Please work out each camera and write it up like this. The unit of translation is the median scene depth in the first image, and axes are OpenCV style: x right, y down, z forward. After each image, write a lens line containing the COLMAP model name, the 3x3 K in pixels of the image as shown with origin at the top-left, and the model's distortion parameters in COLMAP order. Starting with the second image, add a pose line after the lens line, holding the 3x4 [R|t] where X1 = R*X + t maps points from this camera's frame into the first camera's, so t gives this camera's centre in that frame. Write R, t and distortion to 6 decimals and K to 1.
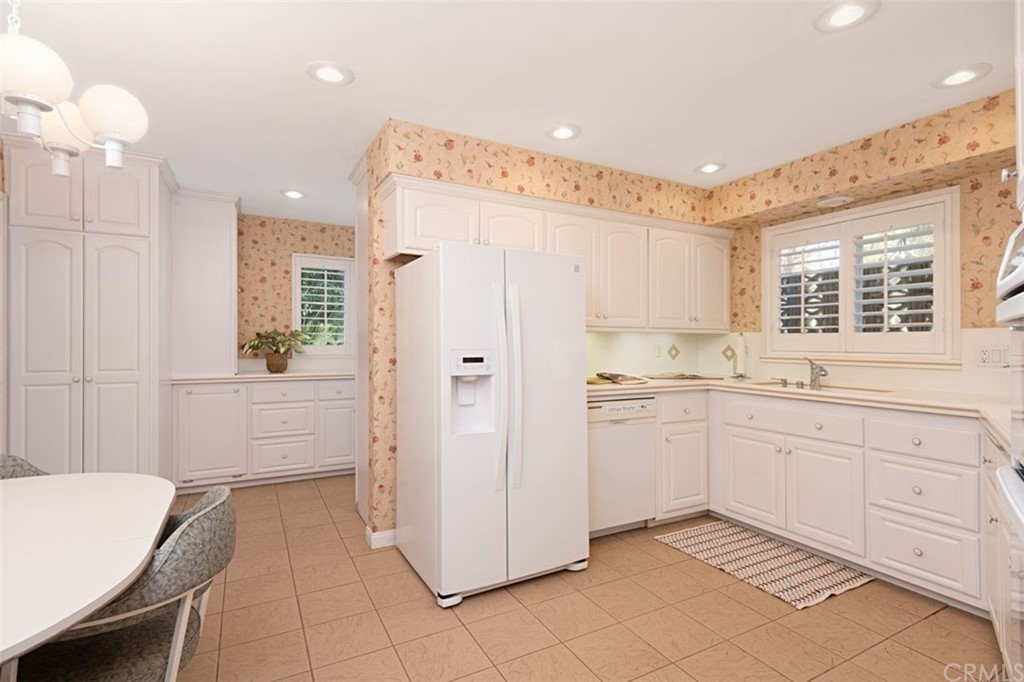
lens RADIAL K [[494.1, 0, 520.3], [0, 494.1, 336.9], [0, 0, 1]] dist [0.012184, -0.008152]
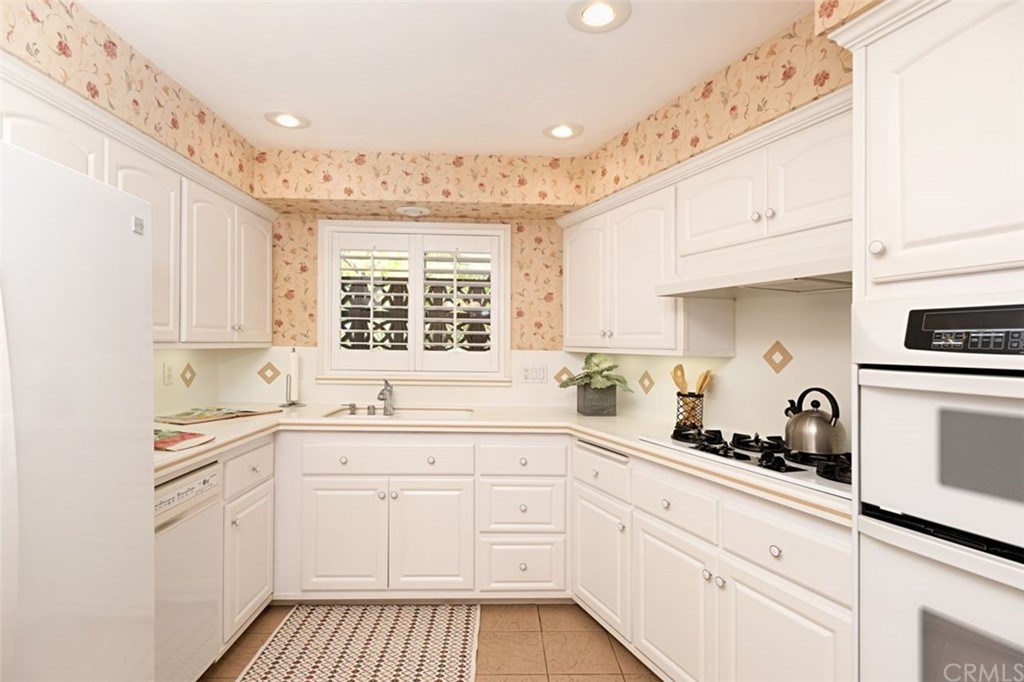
lens RADIAL K [[494.1, 0, 497.8], [0, 494.1, 337.1], [0, 0, 1]] dist [0.012184, -0.008152]
pose [[0.448517, 0.008352, 0.893735, -0.115216], [-0.024766, 0.999689, 0.003087, -0.038743], [-0.893431, -0.023519, 0.448584, 0.403051]]
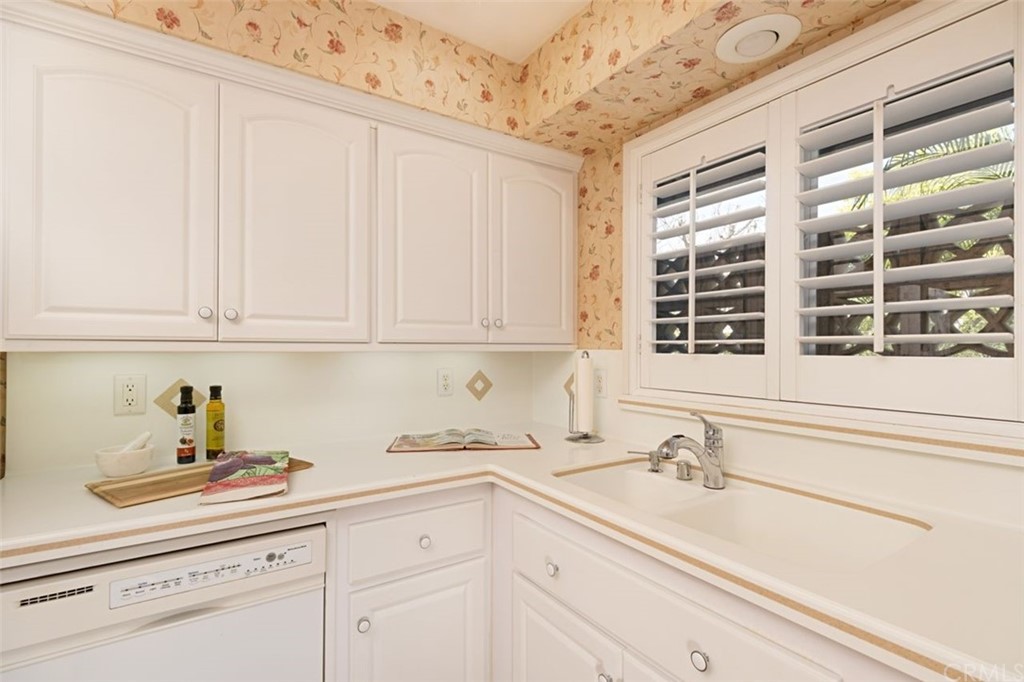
lens RADIAL K [[428.4, 0, 549.2], [0, 428.4, 360.0], [0, 0, 1]] dist [-0.034169, 0.002212]
pose [[0.993427, -0.009533, 0.114068, 0.396137], [0.005303, 0.999289, 0.037333, -0.017429], [-0.114343, -0.036483, 0.992771, 0.627652]]
